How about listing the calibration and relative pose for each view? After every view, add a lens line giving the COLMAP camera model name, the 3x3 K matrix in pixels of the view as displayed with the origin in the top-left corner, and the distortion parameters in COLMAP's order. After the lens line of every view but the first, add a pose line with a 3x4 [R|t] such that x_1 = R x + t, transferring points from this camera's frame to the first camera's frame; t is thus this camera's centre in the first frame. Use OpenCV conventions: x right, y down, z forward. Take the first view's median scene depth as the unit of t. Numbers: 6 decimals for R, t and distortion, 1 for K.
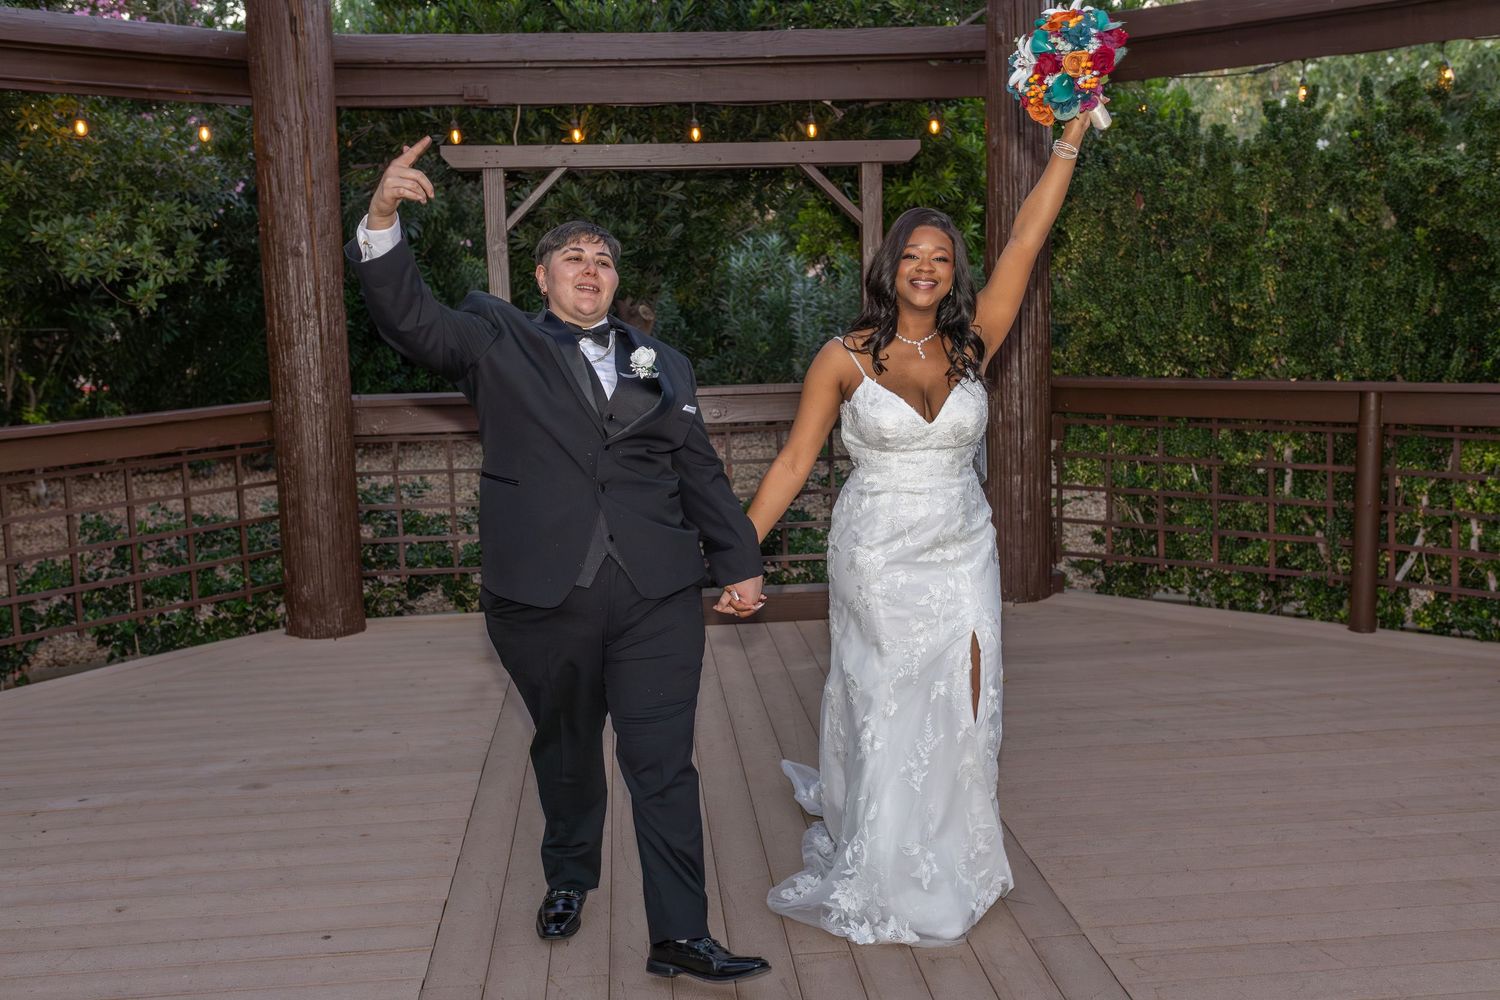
lens RADIAL K [[1464.7, 0, 757.8], [0, 1464.7, 500.7], [0, 0, 1]] dist [0.010511, 0.000000]
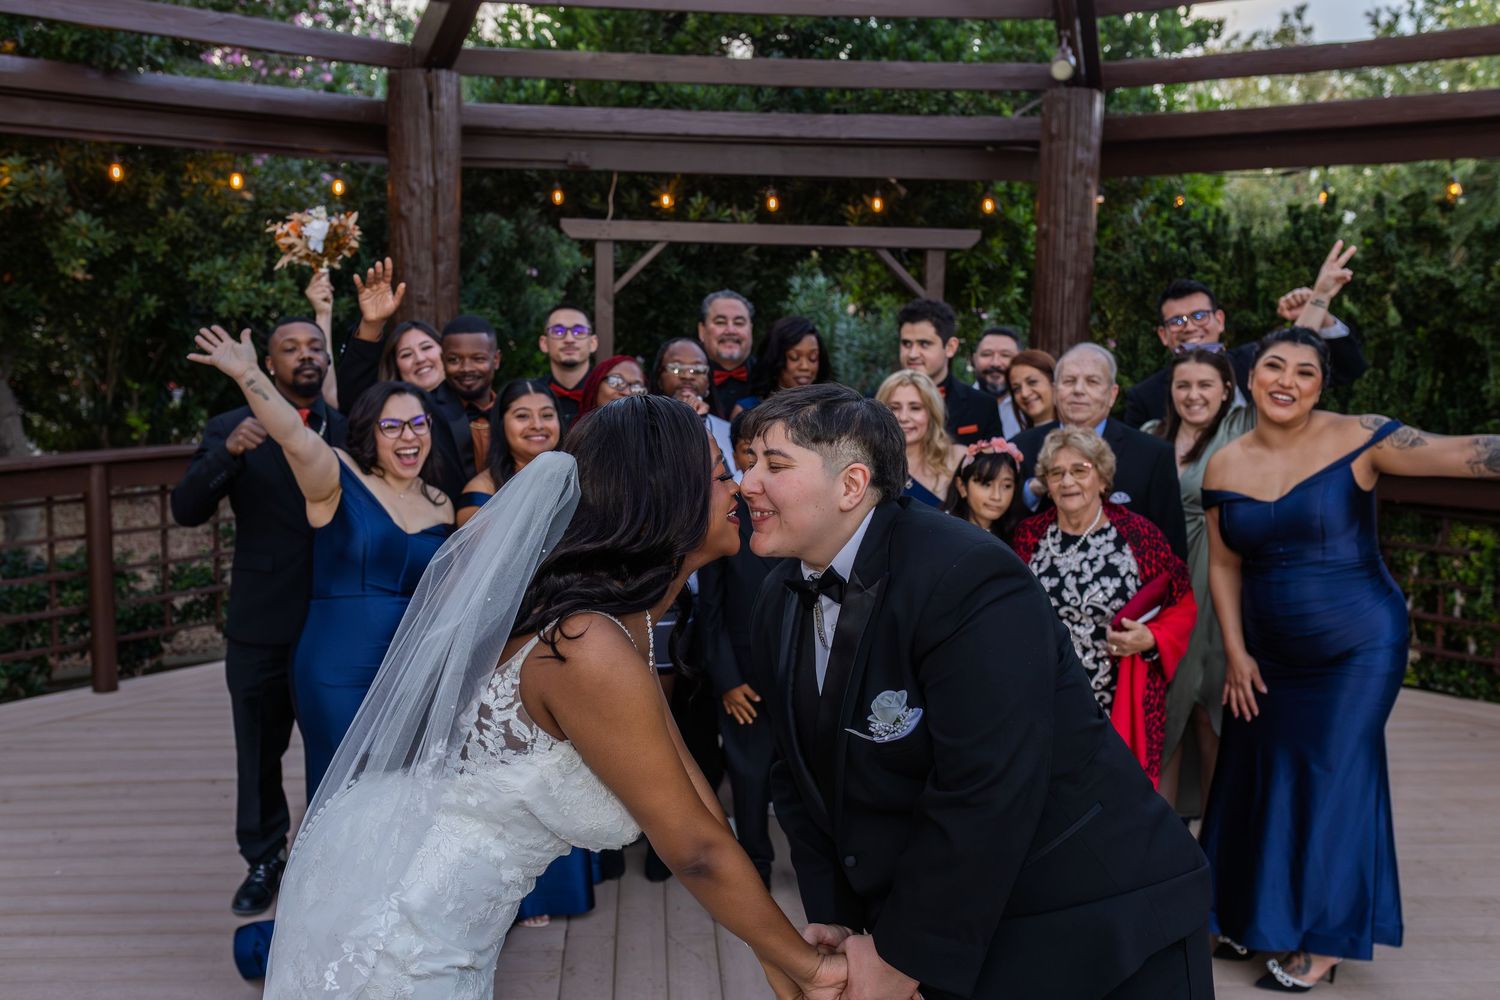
lens RADIAL K [[1464.7, 0, 747.2], [0, 1464.7, 511.8], [0, 0, 1]] dist [0.010511, 0.000000]
pose [[0.998647, 0.049017, -0.017385, -0.033822], [-0.049069, 0.998792, -0.002549, -0.015044], [0.017239, 0.003399, 0.999846, -0.116891]]
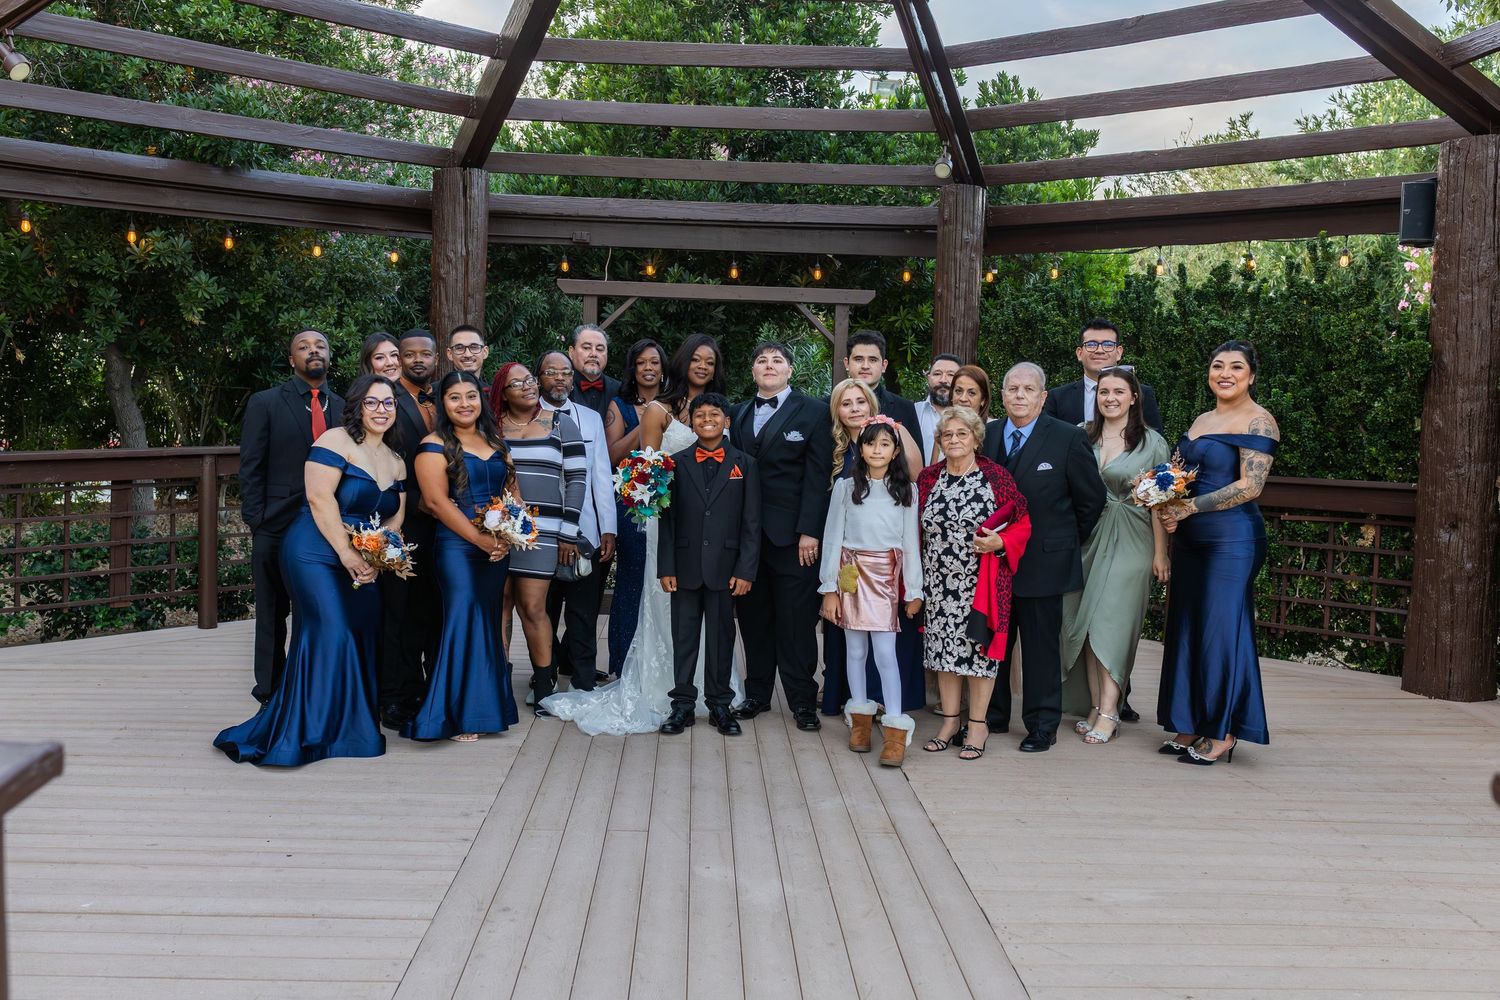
lens RADIAL K [[1464.7, 0, 743.1], [0, 1464.7, 495.5], [0, 0, 1]] dist [0.010511, 0.000000]
pose [[0.996388, 0.060922, -0.059155, 0.067346], [-0.065074, 0.995352, -0.070998, 0.065797], [0.054555, 0.074591, 0.995721, -0.412542]]
